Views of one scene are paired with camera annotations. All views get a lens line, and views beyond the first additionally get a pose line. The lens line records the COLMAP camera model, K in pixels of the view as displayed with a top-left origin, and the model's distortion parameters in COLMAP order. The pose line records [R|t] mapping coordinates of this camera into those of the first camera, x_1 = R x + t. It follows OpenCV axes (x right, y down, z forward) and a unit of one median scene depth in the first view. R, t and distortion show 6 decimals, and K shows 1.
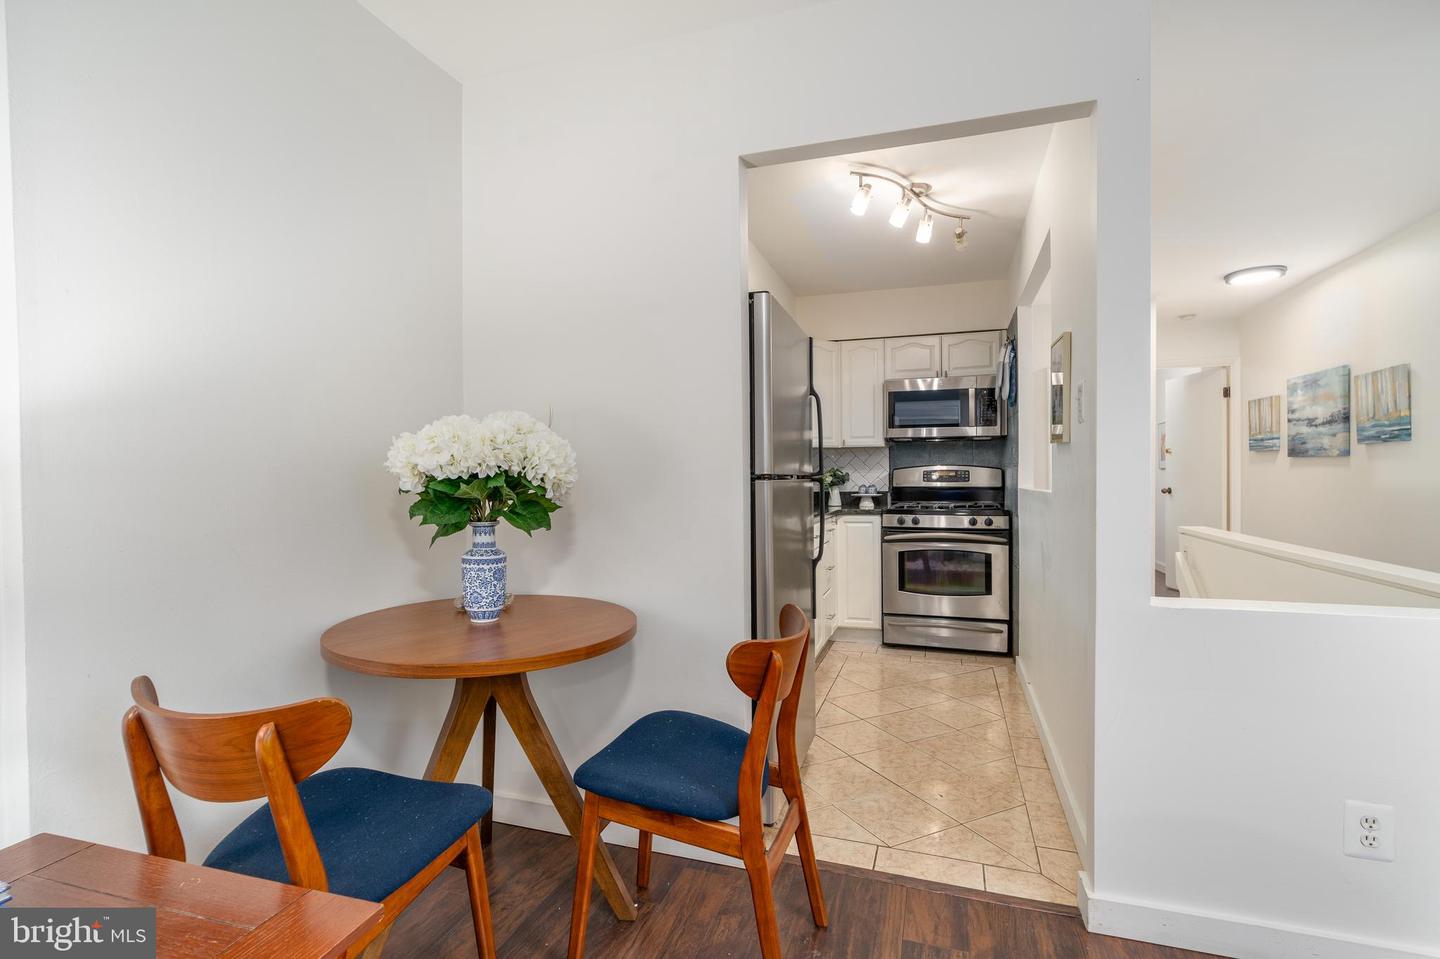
lens RADIAL K [[664.8, 0, 728.8], [0, 664.8, 477.2], [0, 0, 1]] dist [0.001244, 0.002045]
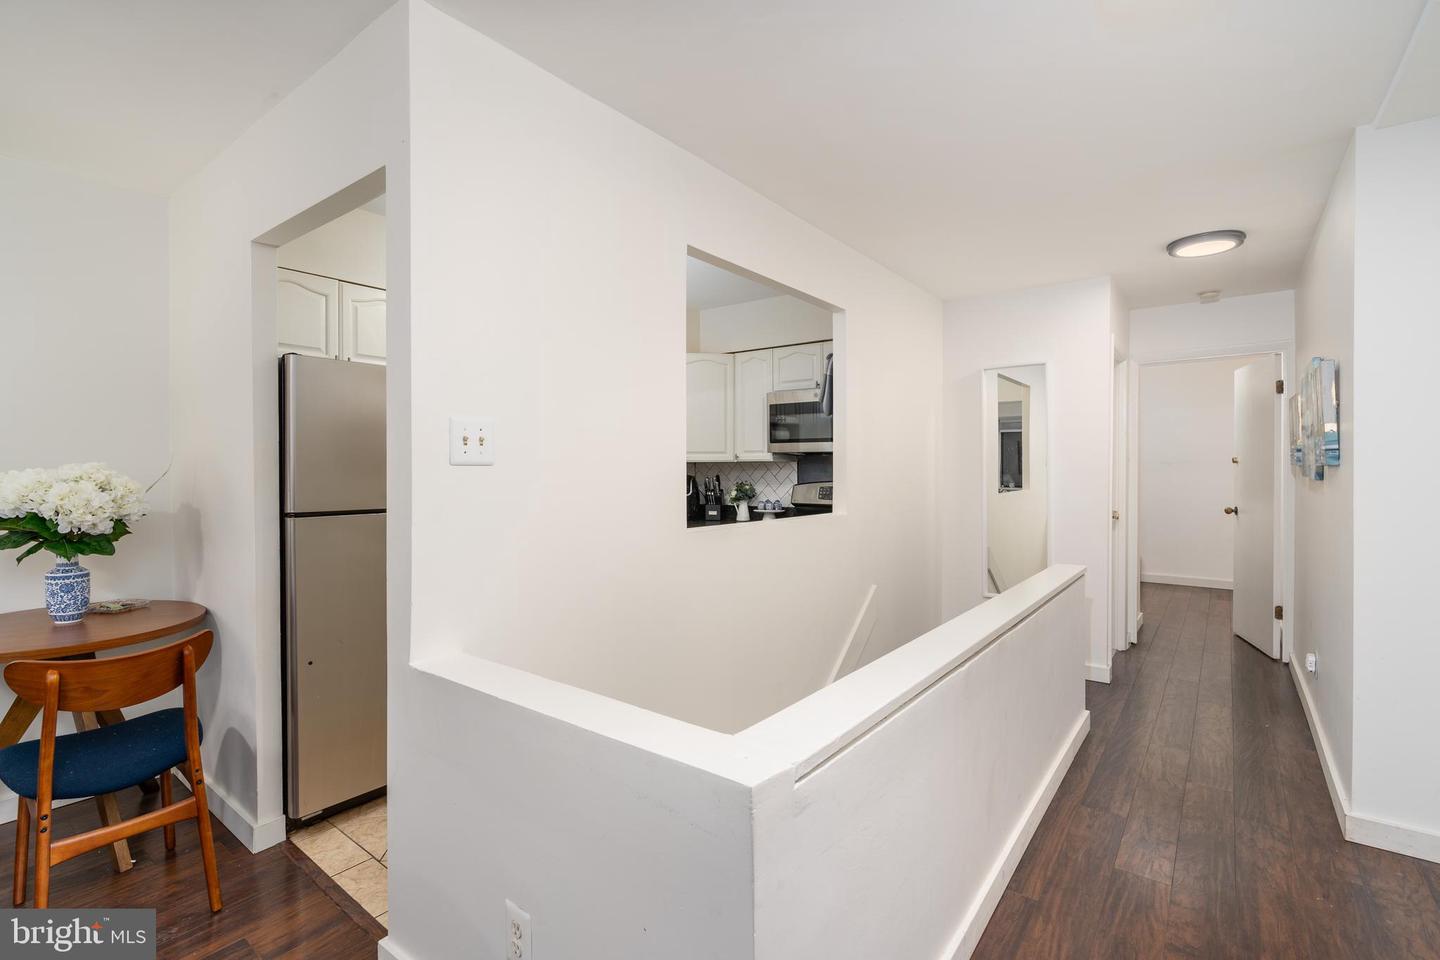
lens RADIAL K [[664.8, 0, 724.1], [0, 664.8, 475.1], [0, 0, 1]] dist [0.001244, 0.002045]
pose [[0.937107, 0.009736, -0.348906, 0.513384], [-0.005401, 0.999896, 0.013396, -0.039683], [0.349000, -0.010669, 0.937062, 0.079885]]
